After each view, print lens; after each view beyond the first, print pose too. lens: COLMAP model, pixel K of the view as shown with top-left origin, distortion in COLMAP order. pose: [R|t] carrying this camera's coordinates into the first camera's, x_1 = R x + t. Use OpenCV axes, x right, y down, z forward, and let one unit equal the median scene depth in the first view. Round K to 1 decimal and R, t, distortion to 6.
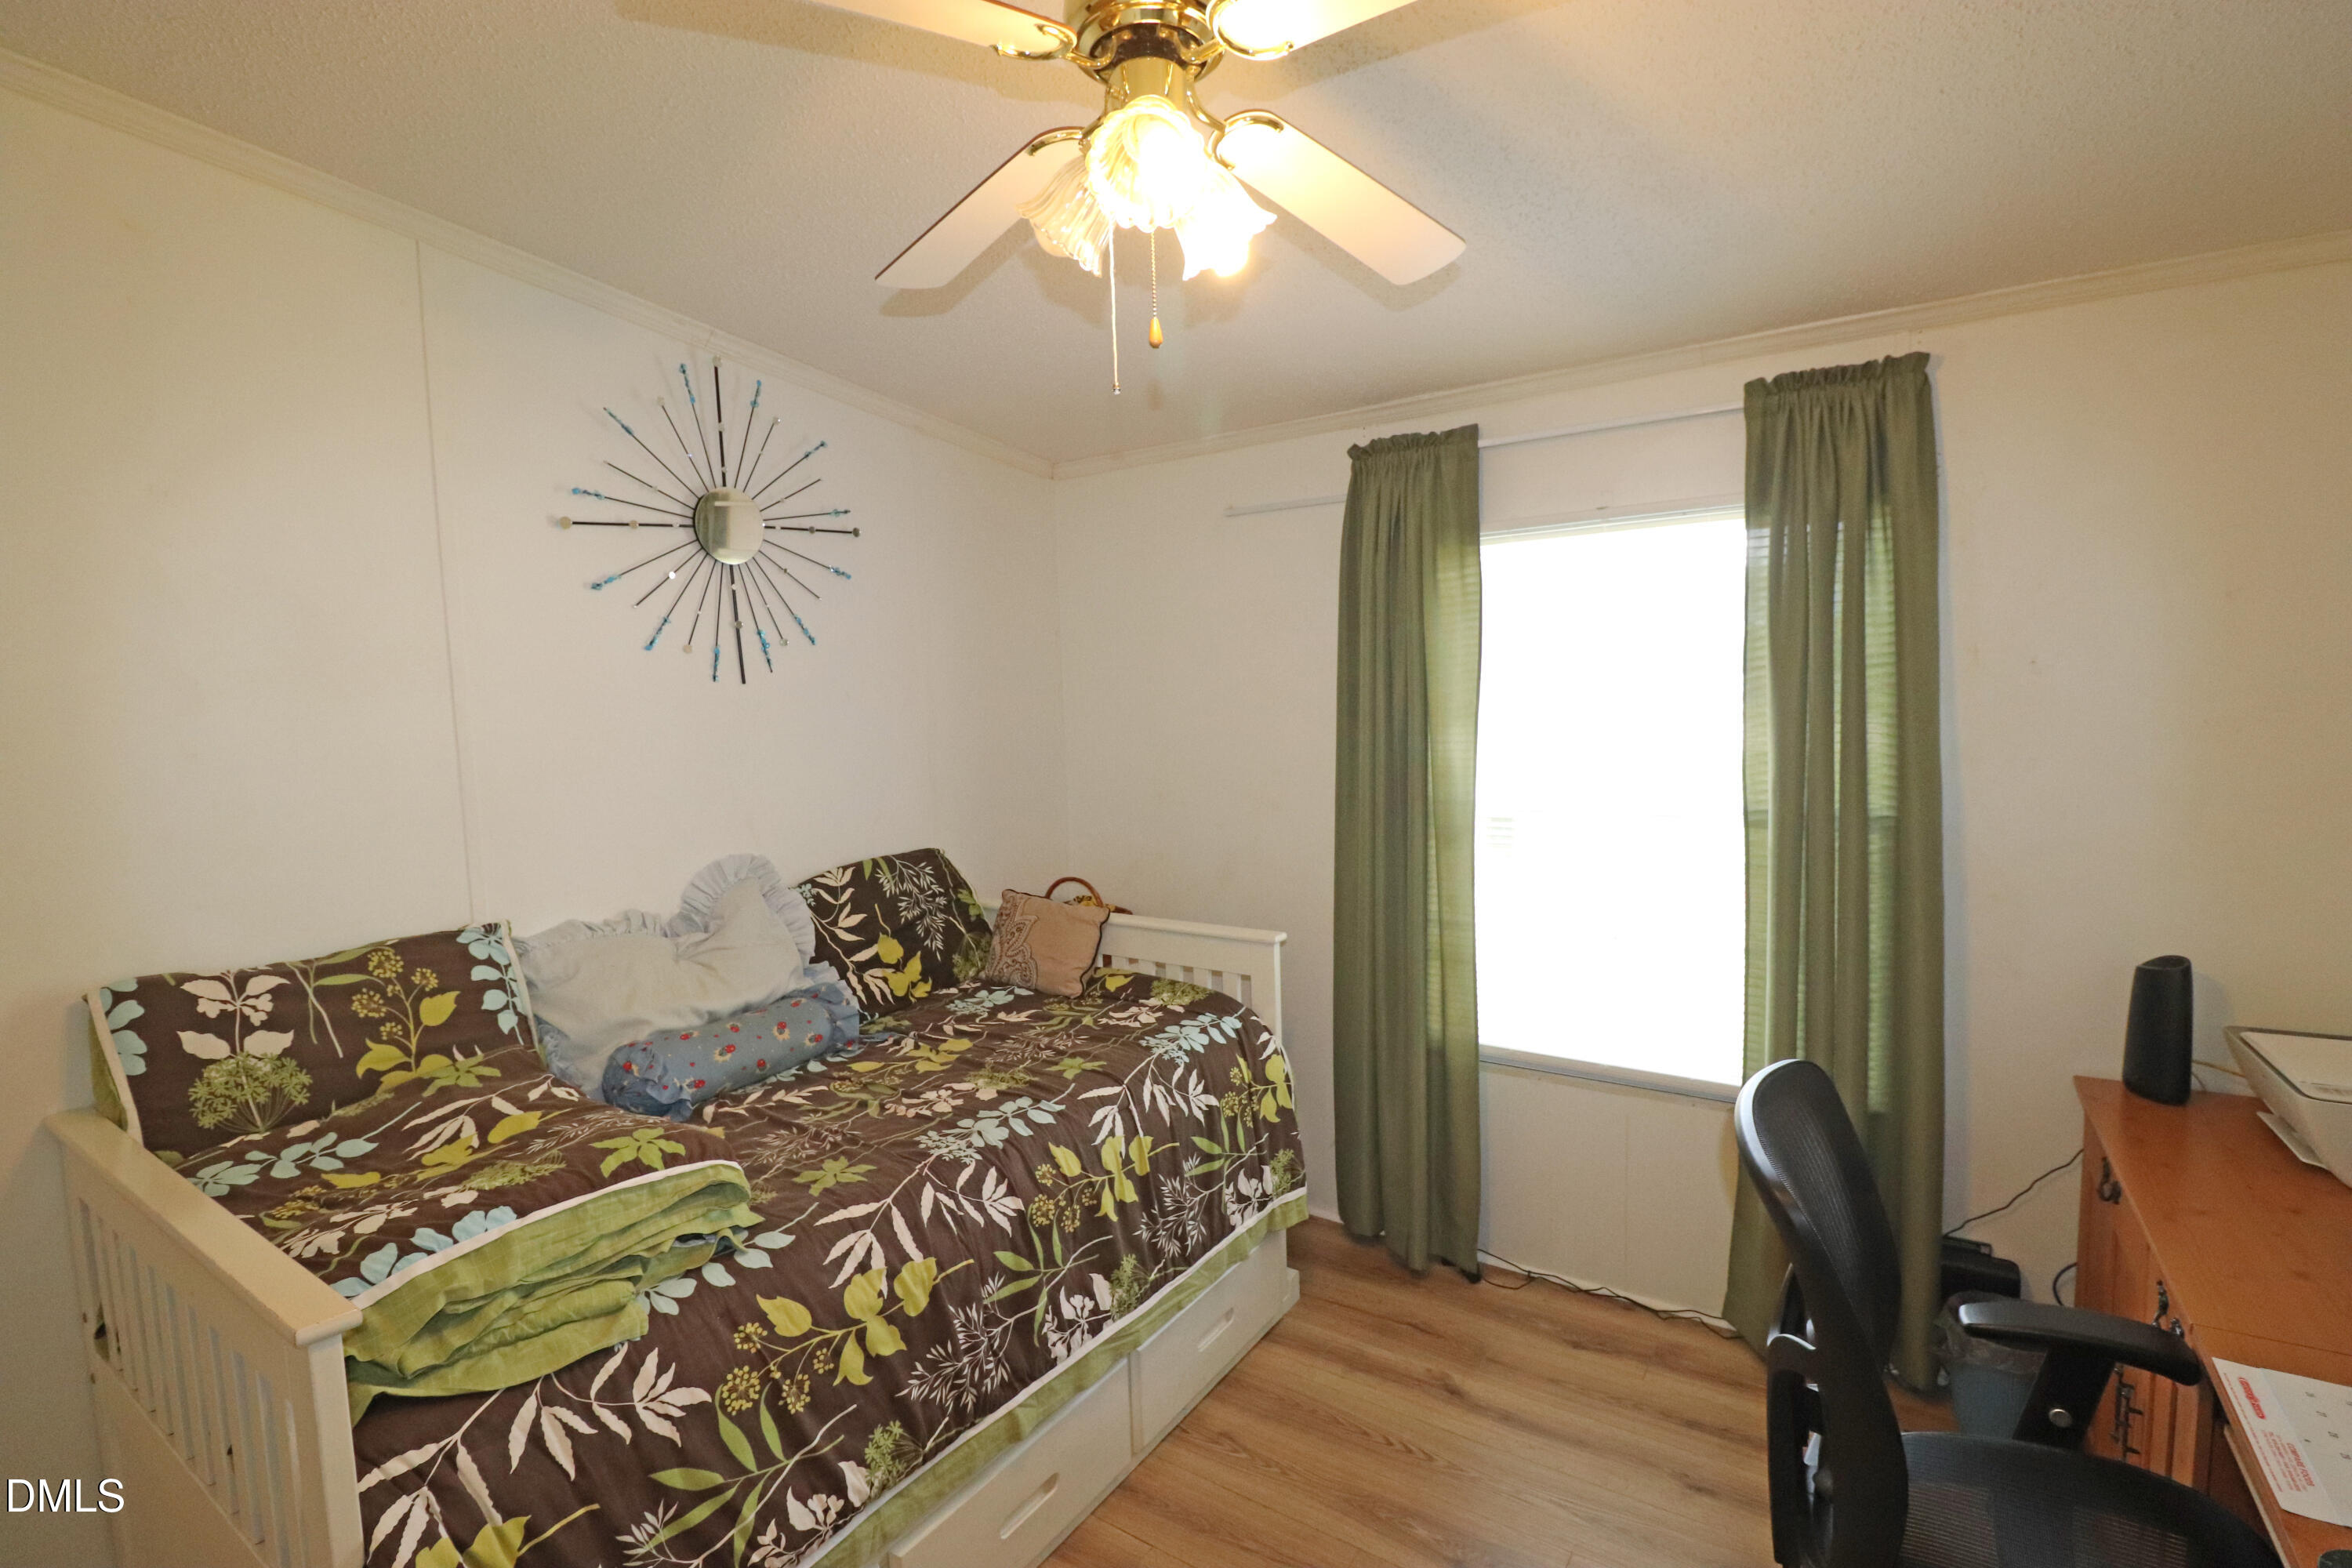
lens RADIAL K [[1082.5, 0, 1173.2], [0, 1082.5, 771.9], [0, 0, 1]] dist [-0.011258, -0.009706]
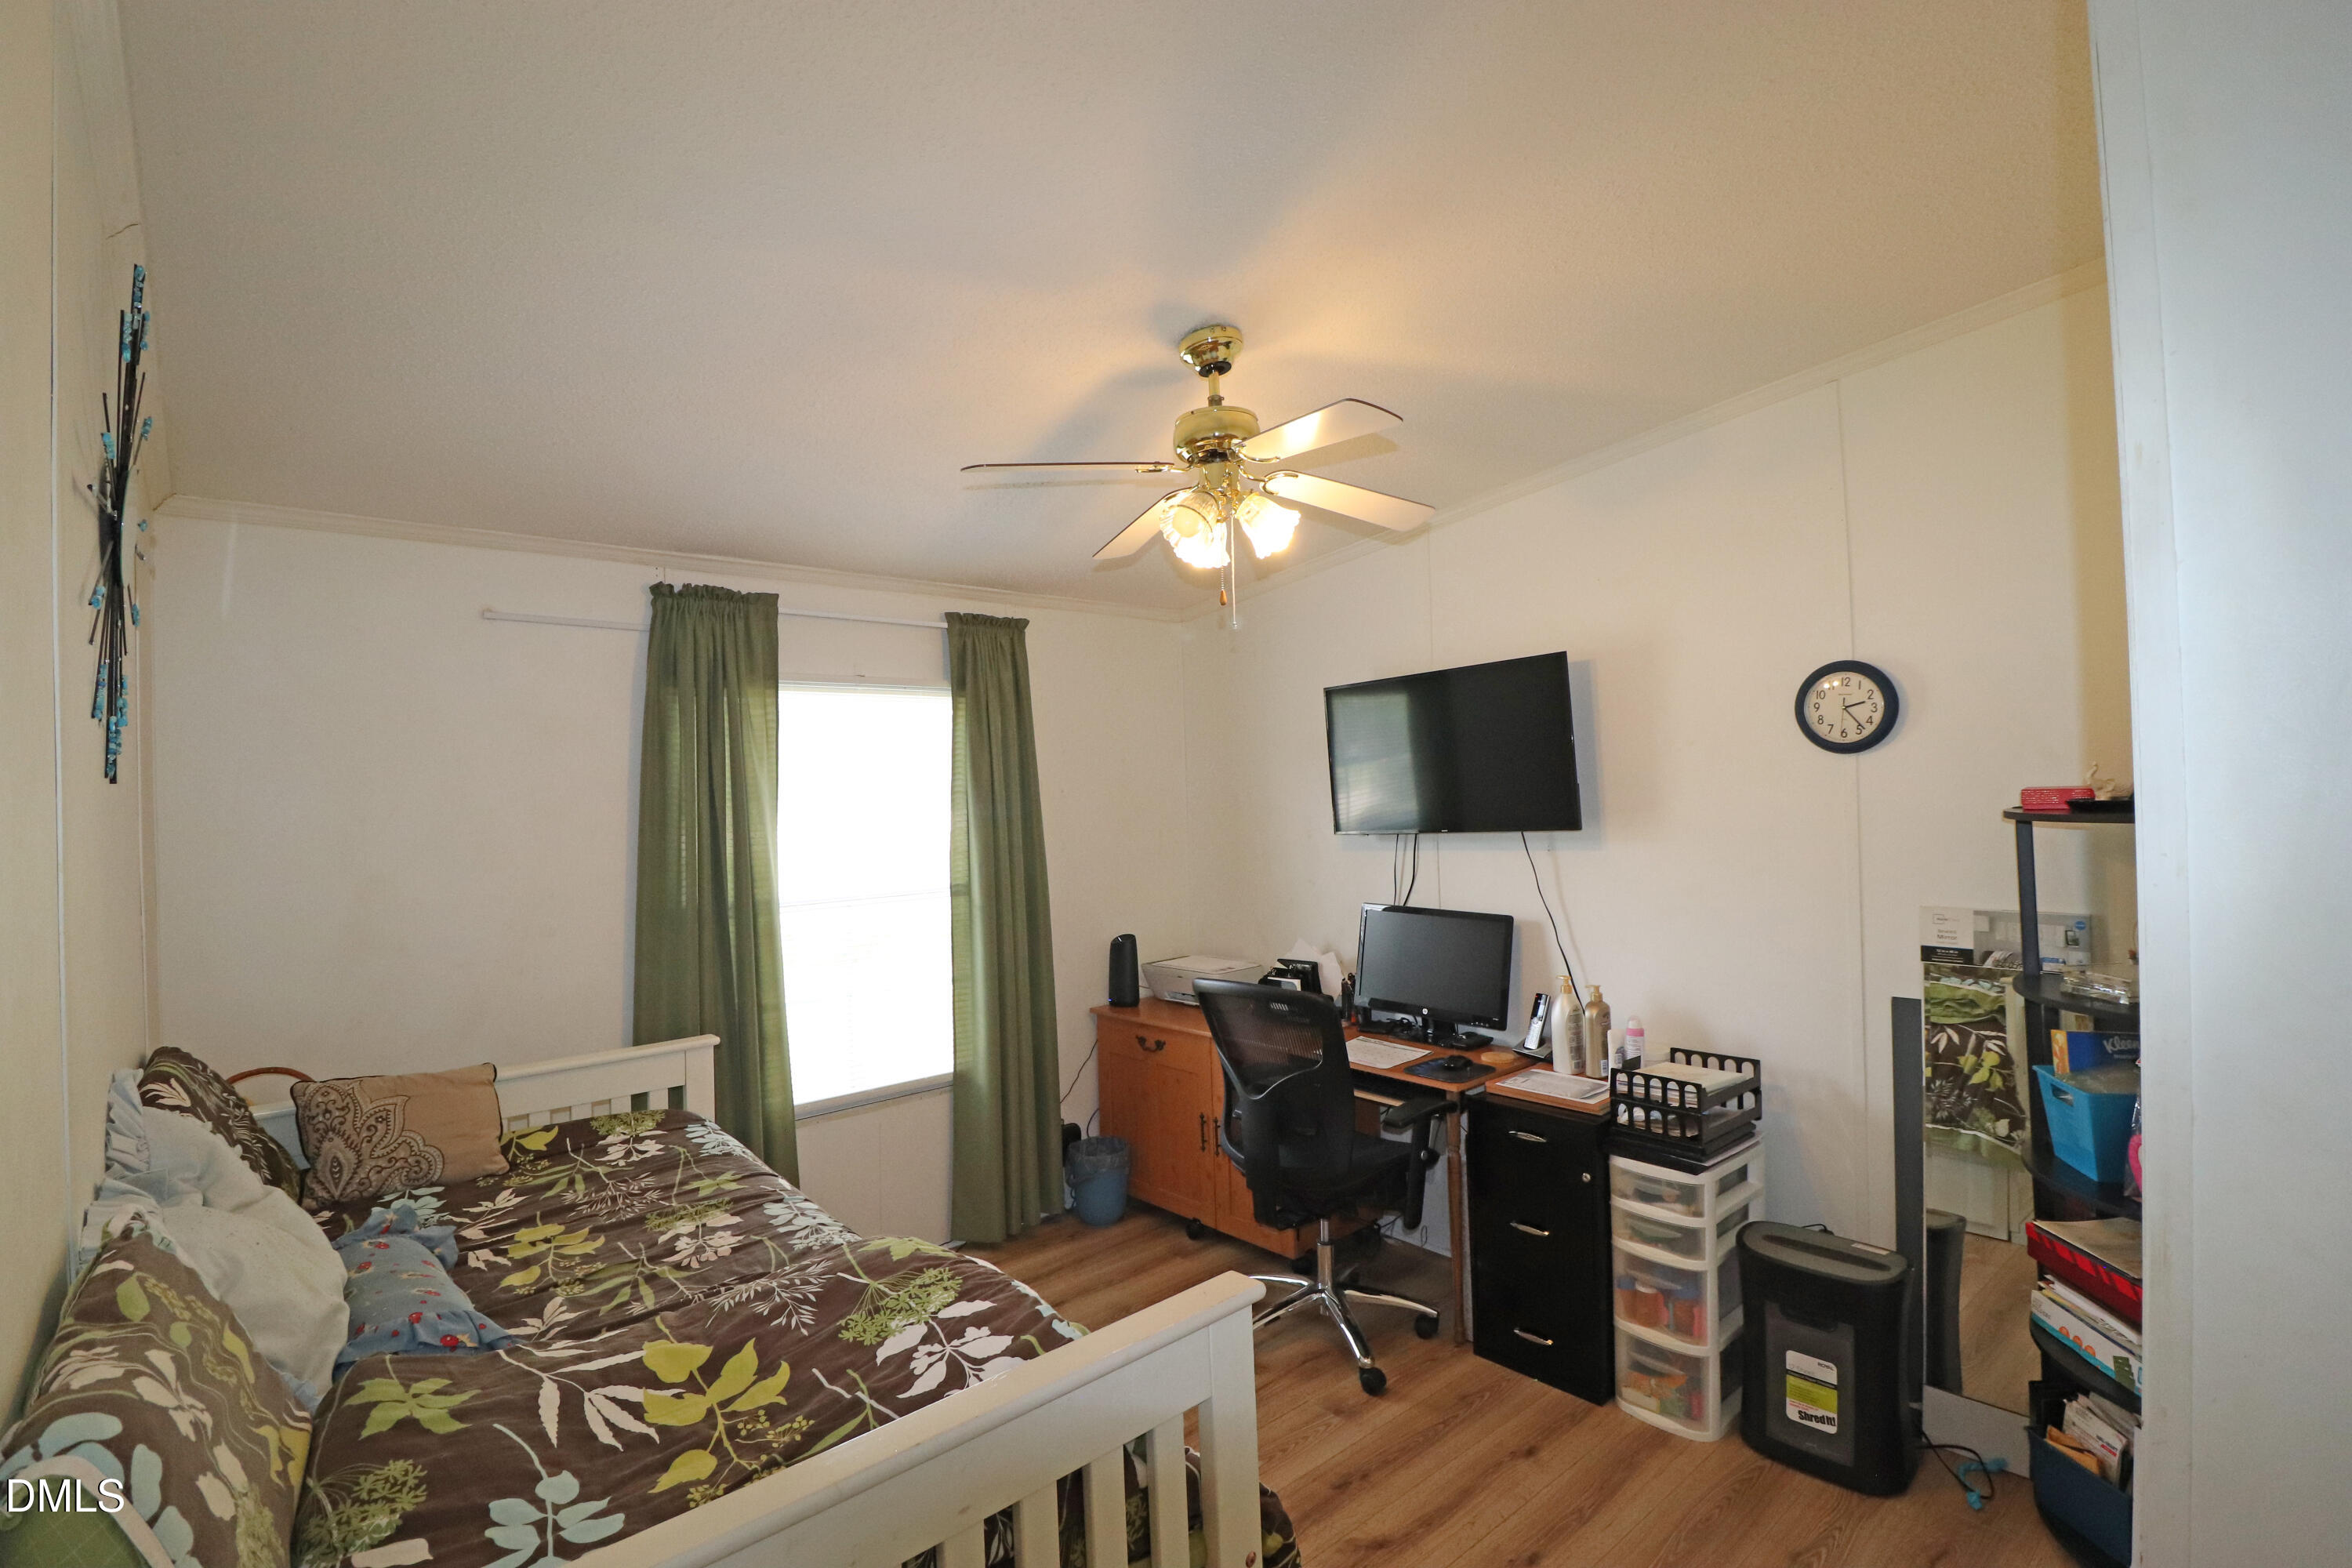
lens RADIAL K [[1082.5, 0, 1173.8], [0, 1082.5, 790.7], [0, 0, 1]] dist [-0.011258, -0.009706]
pose [[0.241851, 0.026576, 0.969949, -0.880290], [0.092379, 0.994454, -0.050282, 0.007205], [-0.965906, 0.101764, 0.238055, 0.314672]]
